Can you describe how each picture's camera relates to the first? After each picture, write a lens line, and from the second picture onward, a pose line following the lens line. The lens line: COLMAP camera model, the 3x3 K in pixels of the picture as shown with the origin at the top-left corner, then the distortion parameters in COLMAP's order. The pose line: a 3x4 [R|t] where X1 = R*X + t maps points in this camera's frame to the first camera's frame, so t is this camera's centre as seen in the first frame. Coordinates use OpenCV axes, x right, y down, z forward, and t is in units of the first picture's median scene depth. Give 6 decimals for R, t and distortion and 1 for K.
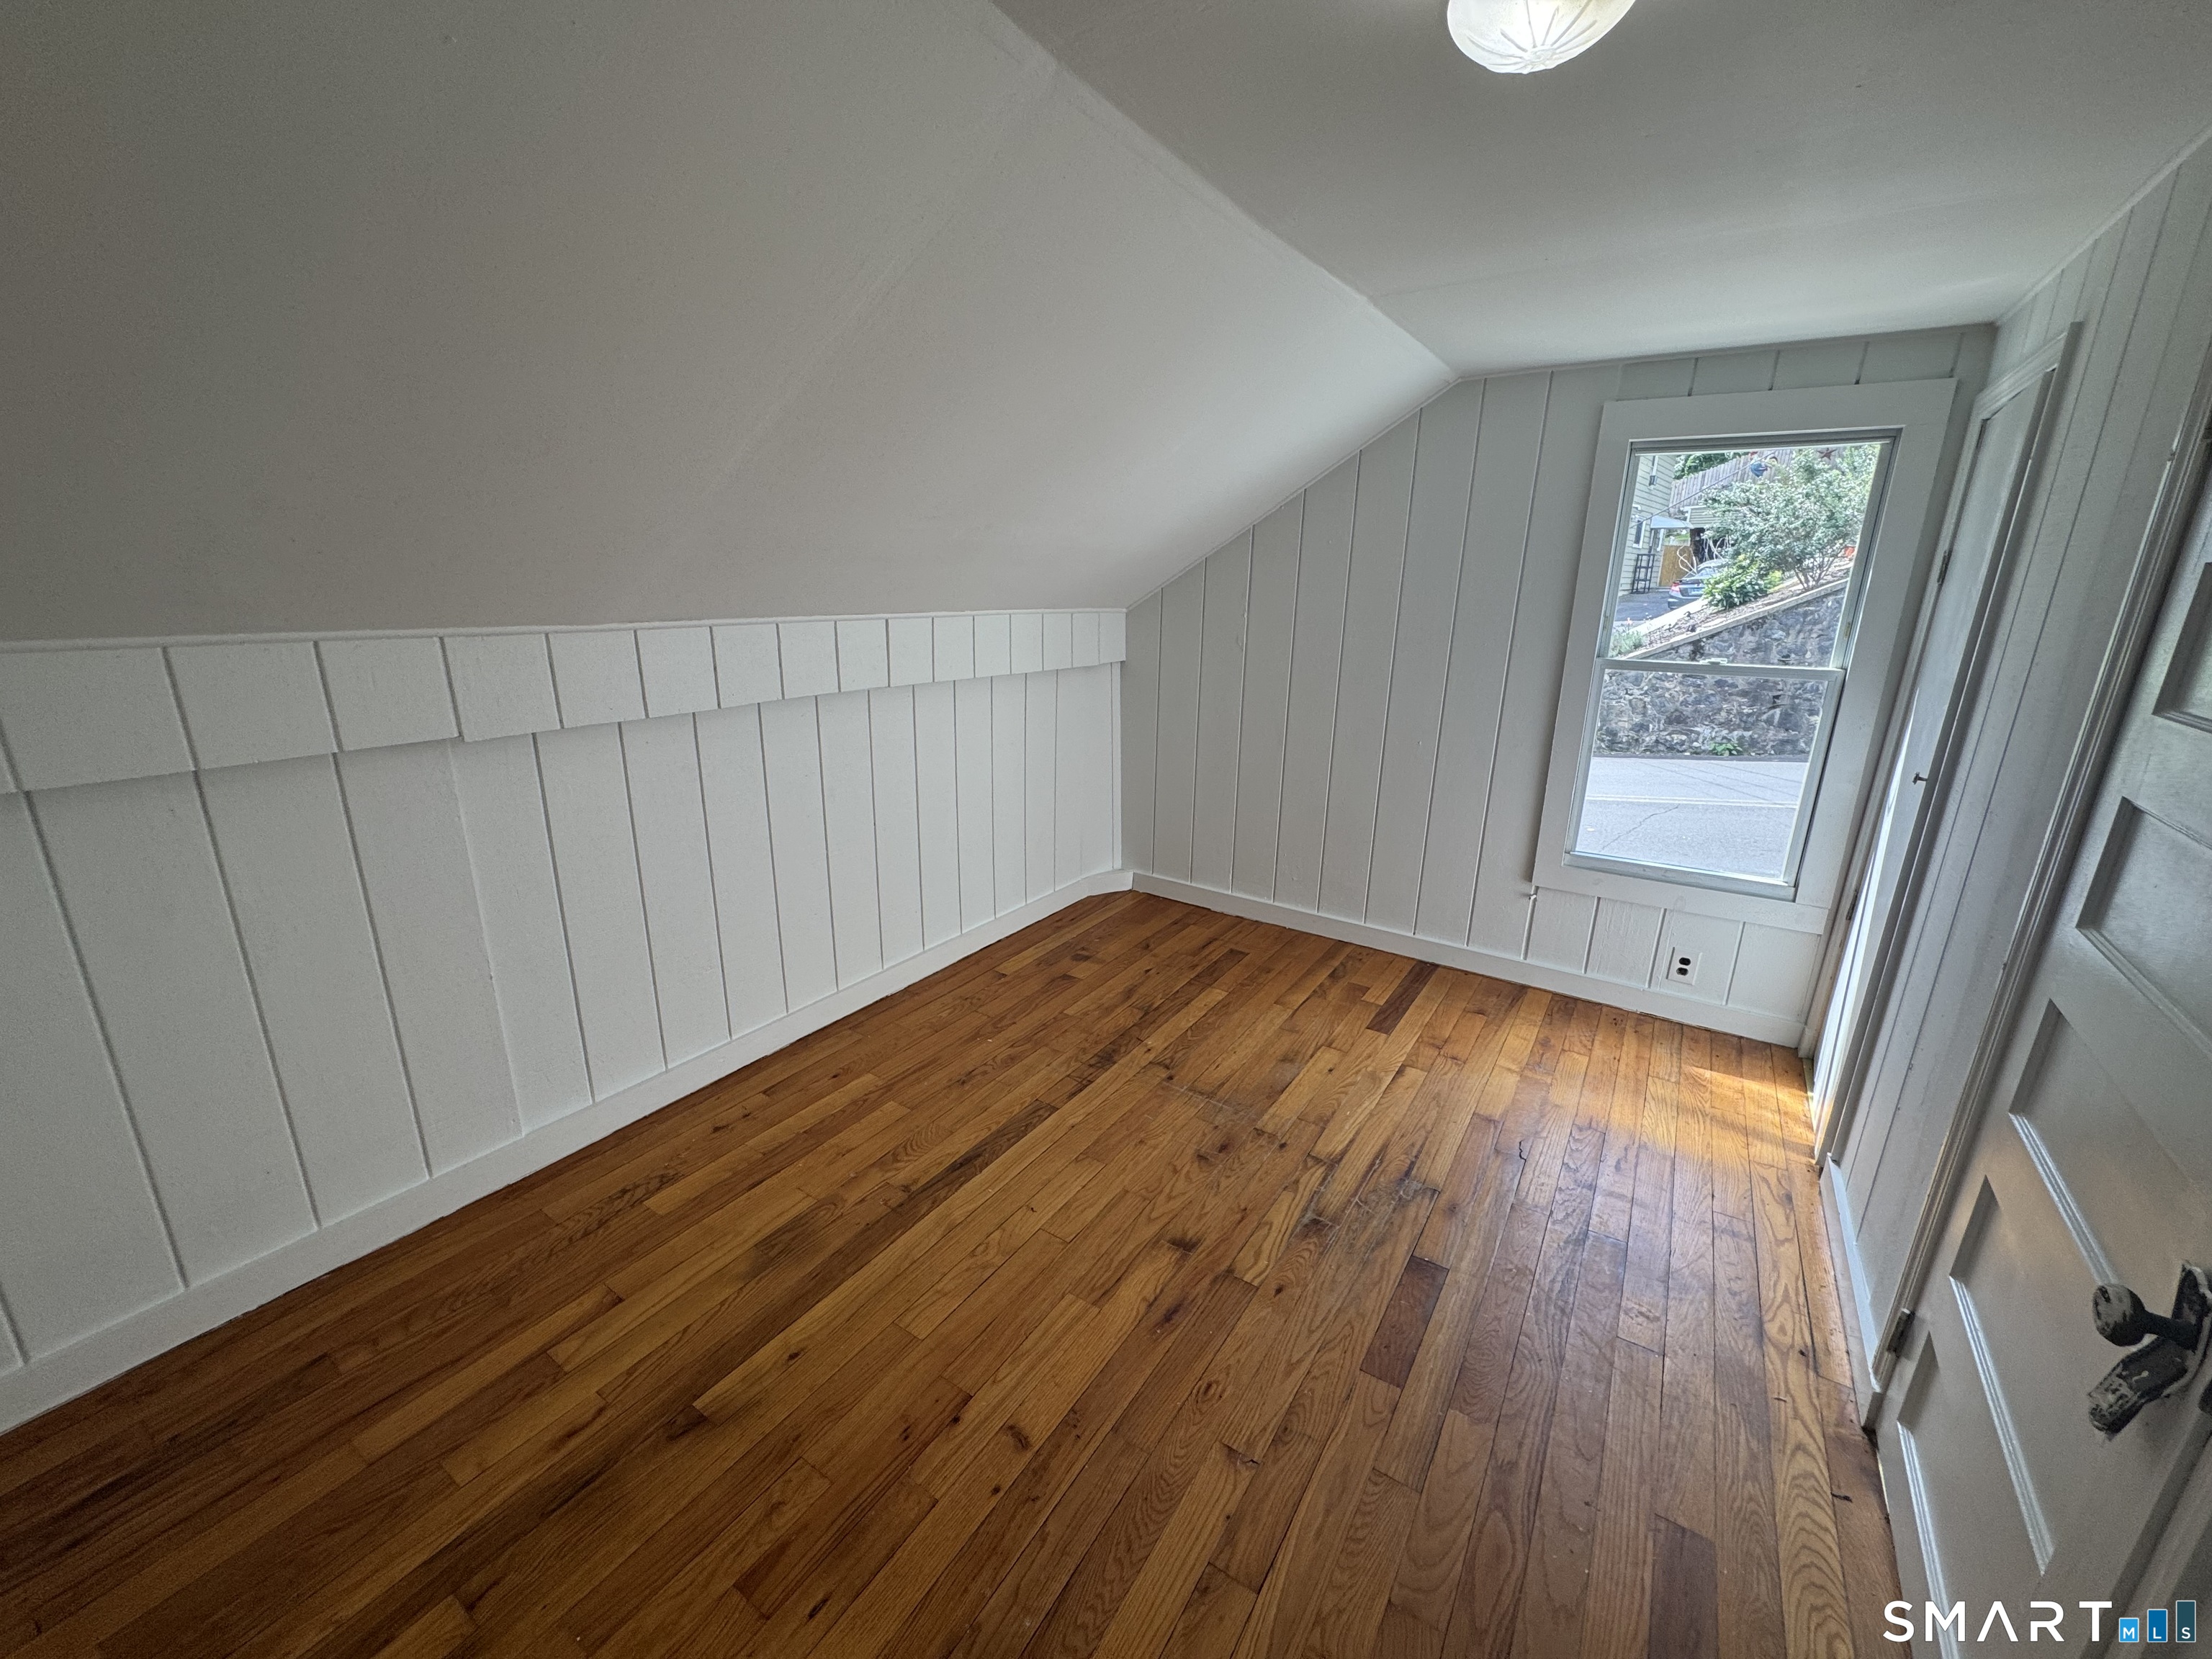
lens RADIAL K [[883.5, 0, 1104.8], [0, 883.5, 832.3], [0, 0, 1]] dist [-0.001542, -0.000207]
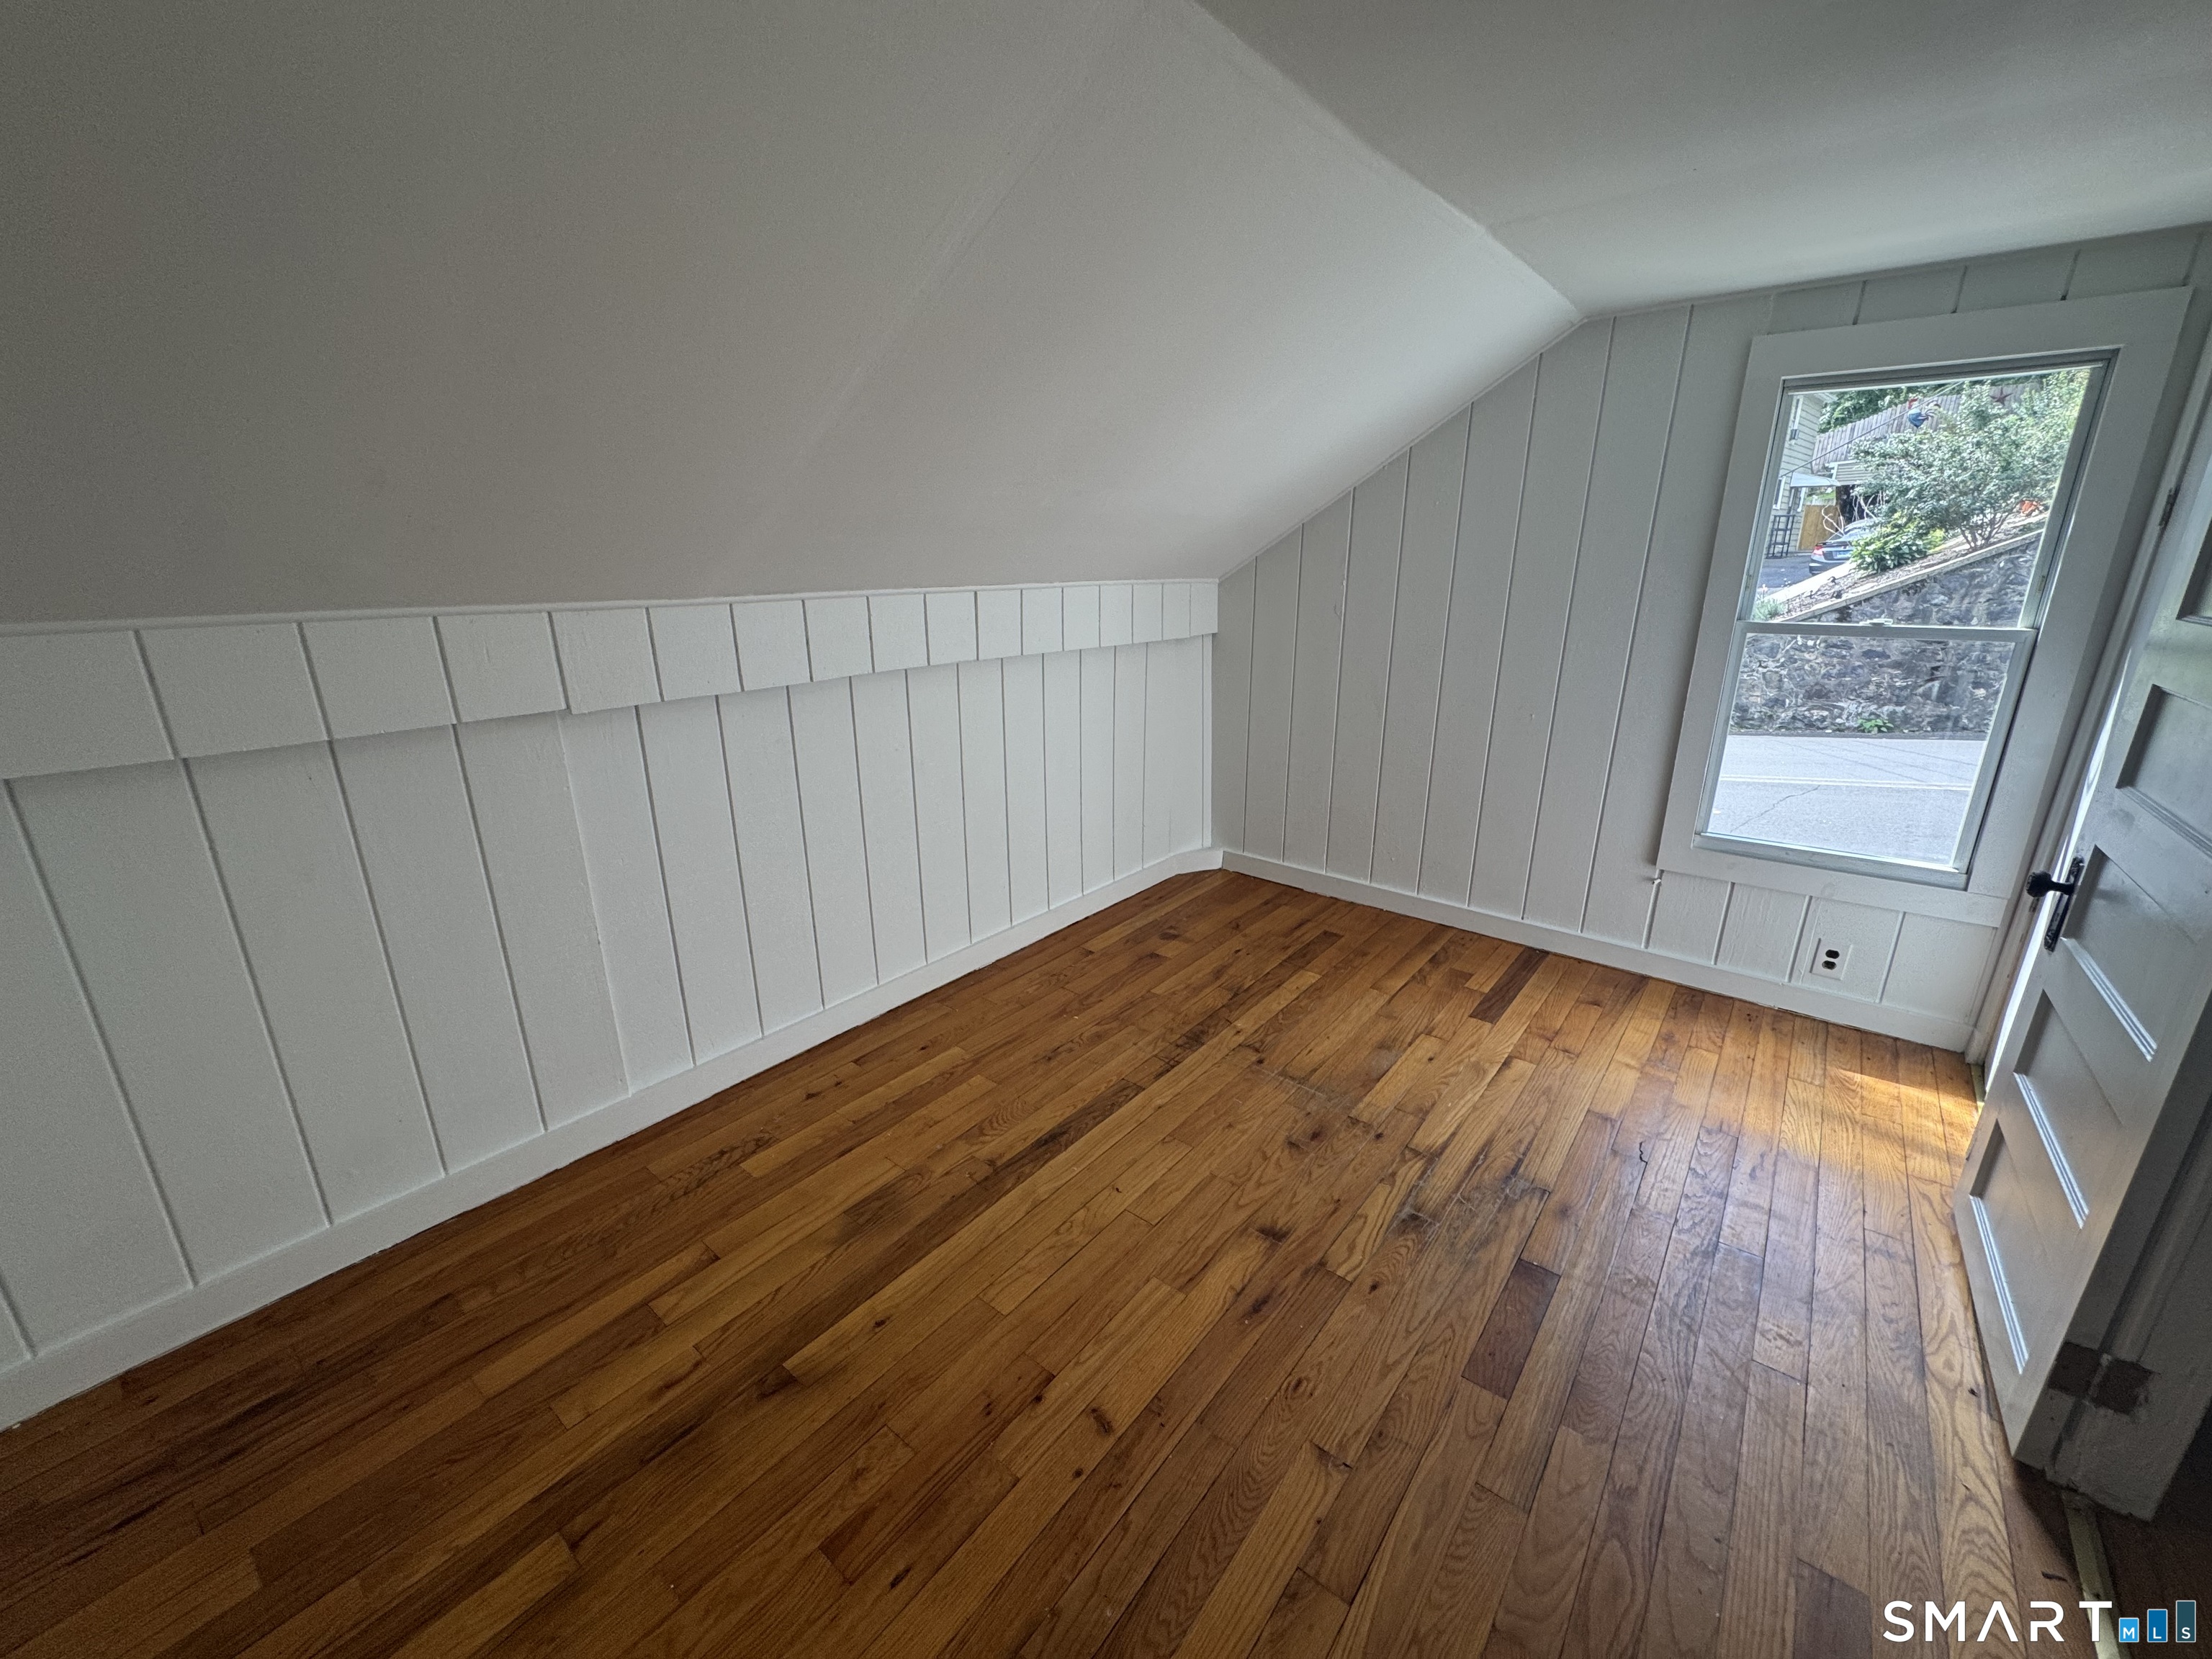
lens RADIAL K [[883.5, 0, 1104.8], [0, 883.5, 832.3], [0, 0, 1]] dist [-0.001542, -0.000207]
pose [[0.994933, 0.009093, -0.100130, -0.001064], [-0.006792, 0.999706, 0.023294, 0.005973], [0.100312, -0.022496, 0.994702, 0.027641]]
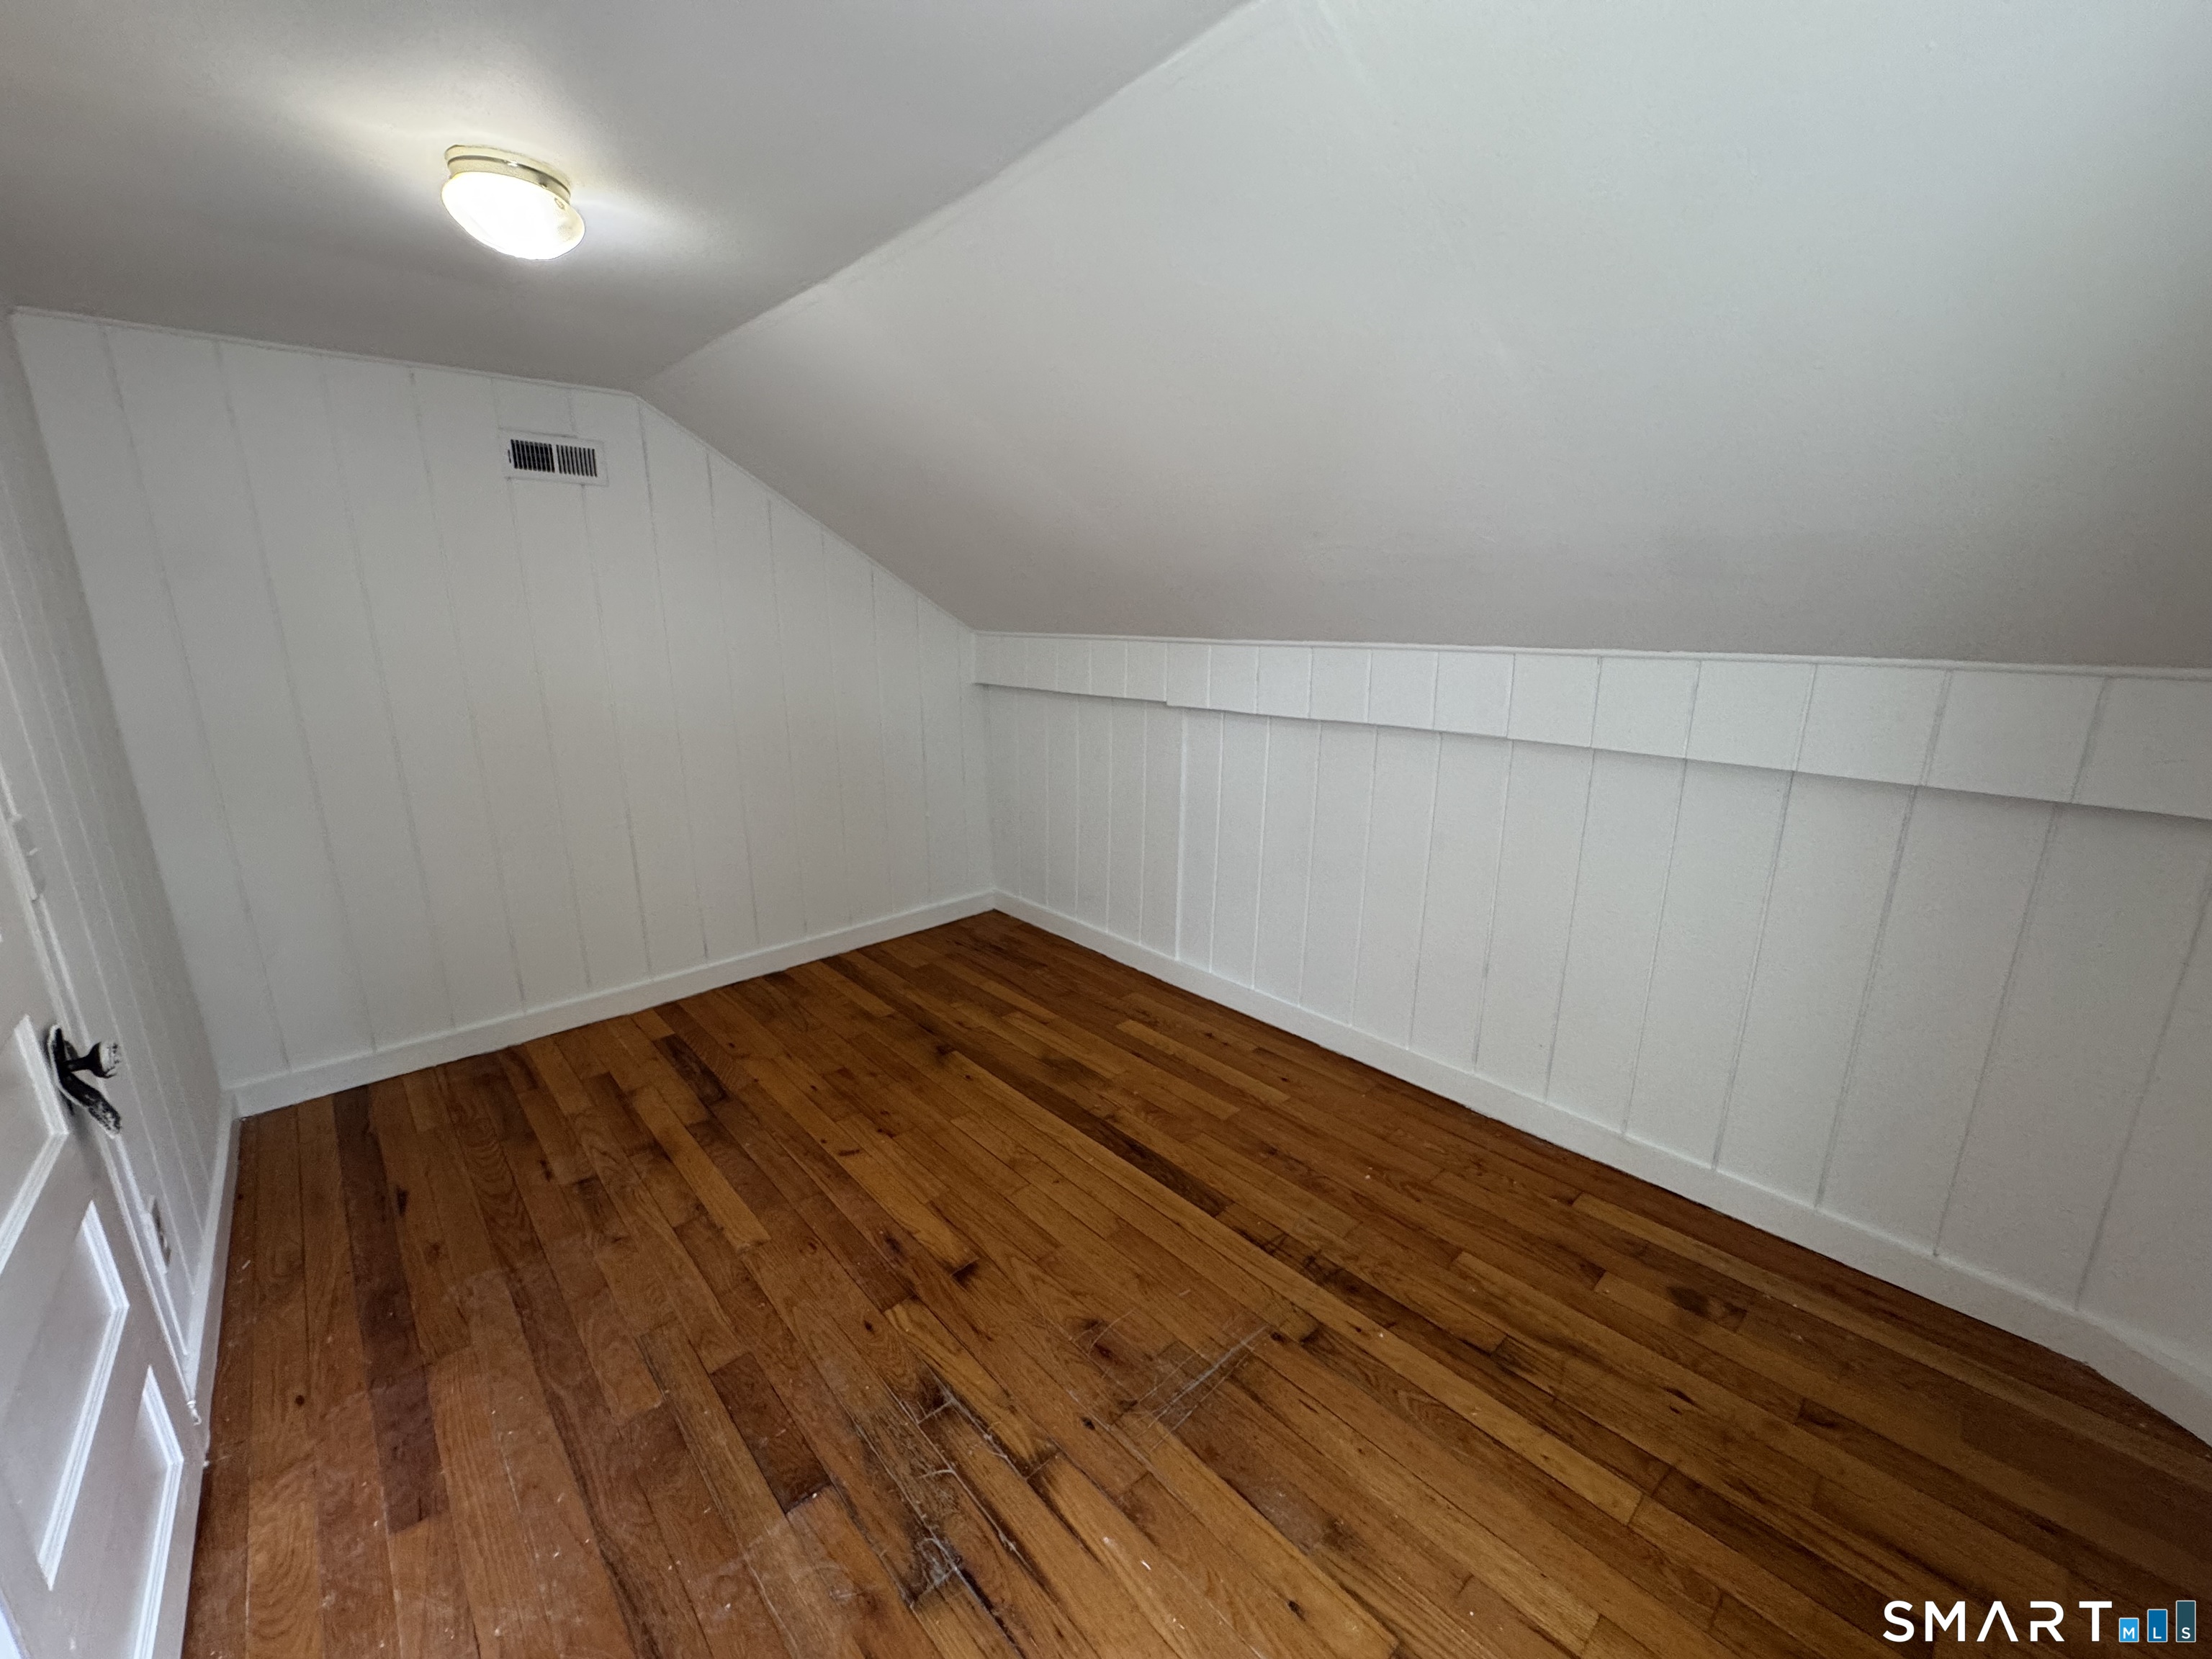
lens RADIAL K [[883.5, 0, 1104.8], [0, 883.5, 832.3], [0, 0, 1]] dist [-0.001542, -0.000207]
pose [[-0.249996, 0.221111, -0.942662, 0.781219], [-0.269485, 0.919219, 0.287080, -0.274335], [0.929989, 0.325802, -0.170215, 1.039920]]
